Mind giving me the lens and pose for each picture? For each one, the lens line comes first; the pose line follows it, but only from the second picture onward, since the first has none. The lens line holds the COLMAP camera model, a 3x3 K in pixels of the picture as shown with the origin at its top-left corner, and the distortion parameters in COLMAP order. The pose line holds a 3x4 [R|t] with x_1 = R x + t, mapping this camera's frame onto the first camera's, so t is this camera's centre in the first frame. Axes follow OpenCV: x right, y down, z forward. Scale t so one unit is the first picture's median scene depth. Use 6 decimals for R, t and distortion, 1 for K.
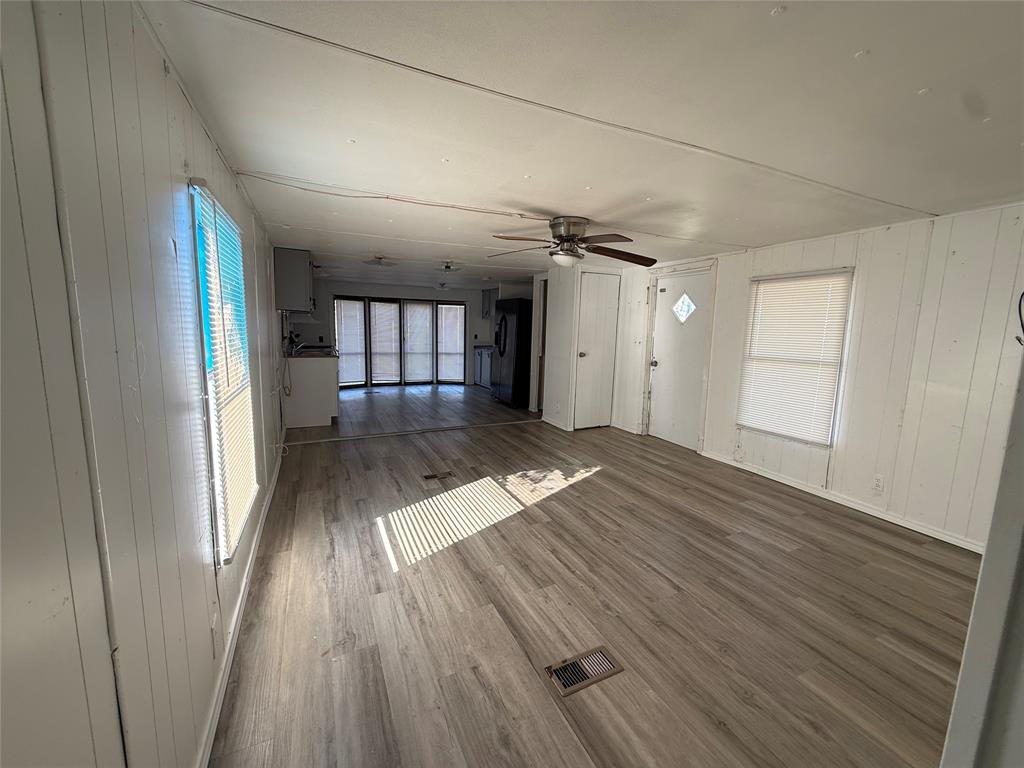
lens RADIAL K [[409.3, 0, 508.0], [0, 409.3, 382.7], [0, 0, 1]] dist [-0.002788, -0.000295]
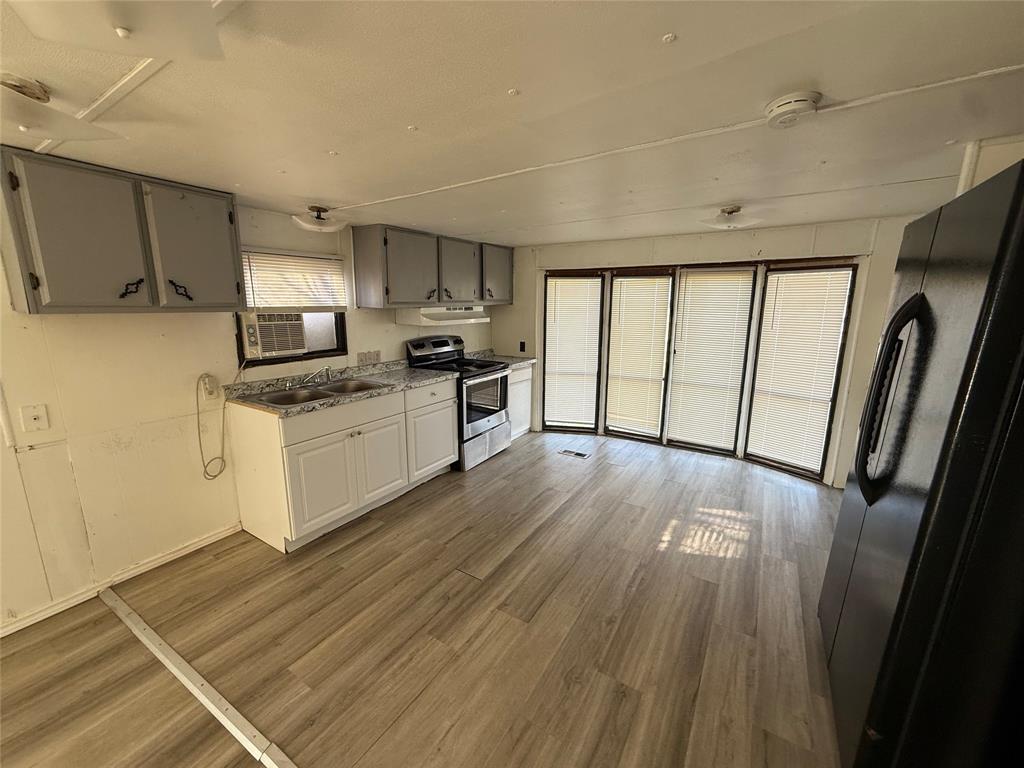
lens RADIAL K [[406.5, 0, 509.7], [0, 406.5, 385.3], [0, 0, 1]] dist [0.000271, 0.000067]
pose [[0.544357, 0.142369, -0.826684, 0.084714], [-0.105286, 0.989295, 0.101044, -0.221337], [0.832220, 0.032035, 0.553519, 1.328895]]
